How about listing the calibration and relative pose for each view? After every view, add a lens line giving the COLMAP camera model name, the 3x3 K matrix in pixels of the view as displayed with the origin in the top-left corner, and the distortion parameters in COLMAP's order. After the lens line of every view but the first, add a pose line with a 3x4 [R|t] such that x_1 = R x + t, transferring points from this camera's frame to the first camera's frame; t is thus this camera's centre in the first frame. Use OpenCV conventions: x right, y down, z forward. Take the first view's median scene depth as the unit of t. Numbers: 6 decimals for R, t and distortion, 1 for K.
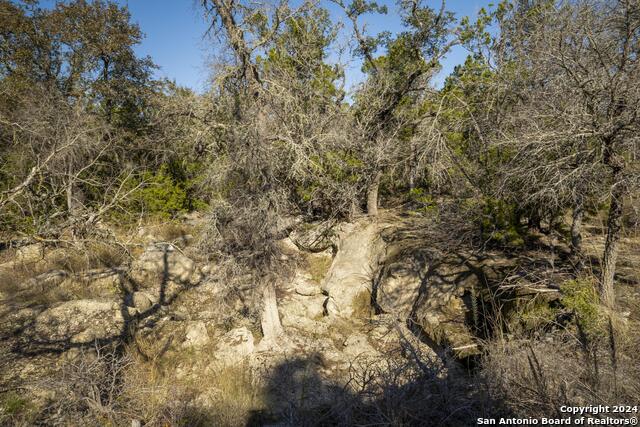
lens RADIAL K [[451.7, 0, 320.0], [0, 451.7, 214.3], [0, 0, 1]] dist [0.001528, -0.000633]
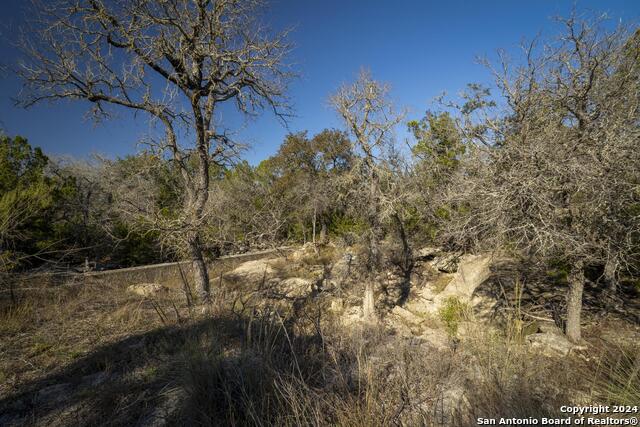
lens RADIAL K [[290.6, 0, 320.5], [0, 290.6, 212.4], [0, 0, 1]] dist [0.000609, 0.000001]
pose [[0.781847, 0.004595, -0.623454, 0.342586], [-0.071810, 0.993982, -0.082728, -0.003136], [0.619321, 0.109451, 0.777471, 0.003677]]
